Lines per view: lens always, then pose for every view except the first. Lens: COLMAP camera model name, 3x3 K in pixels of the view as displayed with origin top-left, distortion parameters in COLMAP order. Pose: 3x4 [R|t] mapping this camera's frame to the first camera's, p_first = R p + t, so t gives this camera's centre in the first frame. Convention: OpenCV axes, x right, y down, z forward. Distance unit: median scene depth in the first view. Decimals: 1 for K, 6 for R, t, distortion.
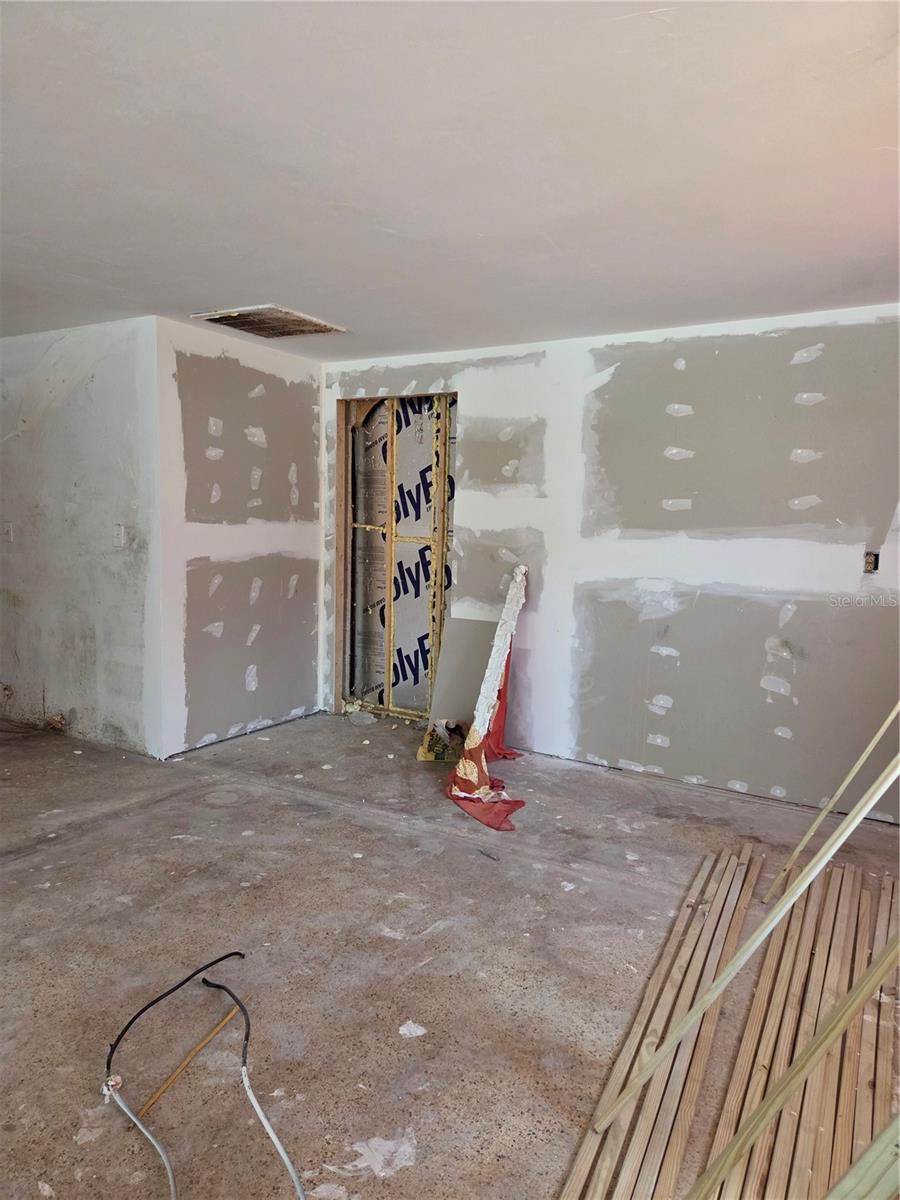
lens RADIAL K [[801.9, 0, 435.5], [0, 801.9, 602.1], [0, 0, 1]] dist [0.068164, -0.046828]
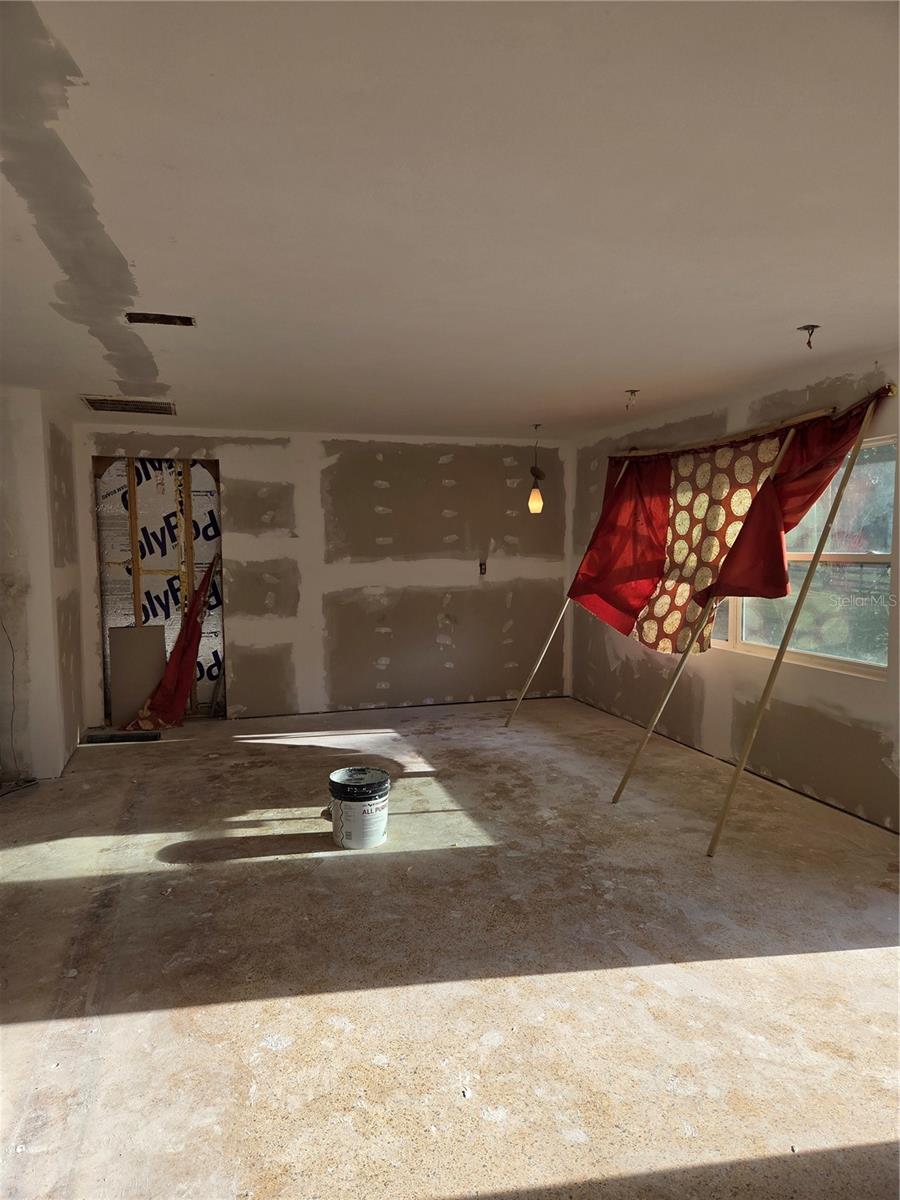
lens RADIAL K [[801.9, 0, 442.2], [0, 801.9, 616.9], [0, 0, 1]] dist [0.068164, -0.046828]
pose [[0.662410, -0.100452, 0.742376, -0.816200], [0.103216, 0.993756, 0.042369, -0.021757], [-0.741997, 0.048559, 0.668642, -0.173815]]
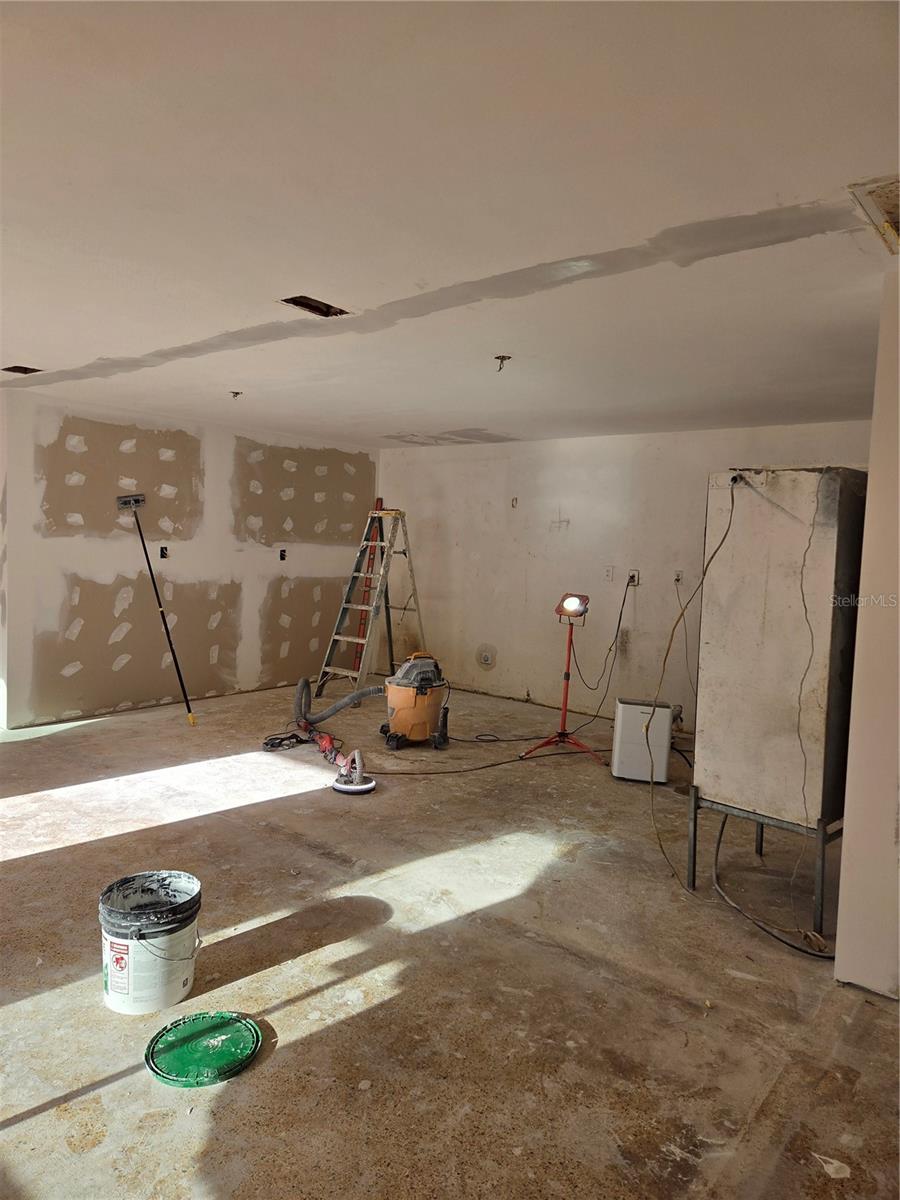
lens RADIAL K [[801.9, 0, 447.9], [0, 801.9, 595.8], [0, 0, 1]] dist [0.068164, -0.046828]
pose [[-0.116091, 0.038873, -0.992478, 0.309935], [-0.147348, 0.987503, 0.055914, -0.088735], [0.982248, 0.152731, -0.108912, 0.737824]]
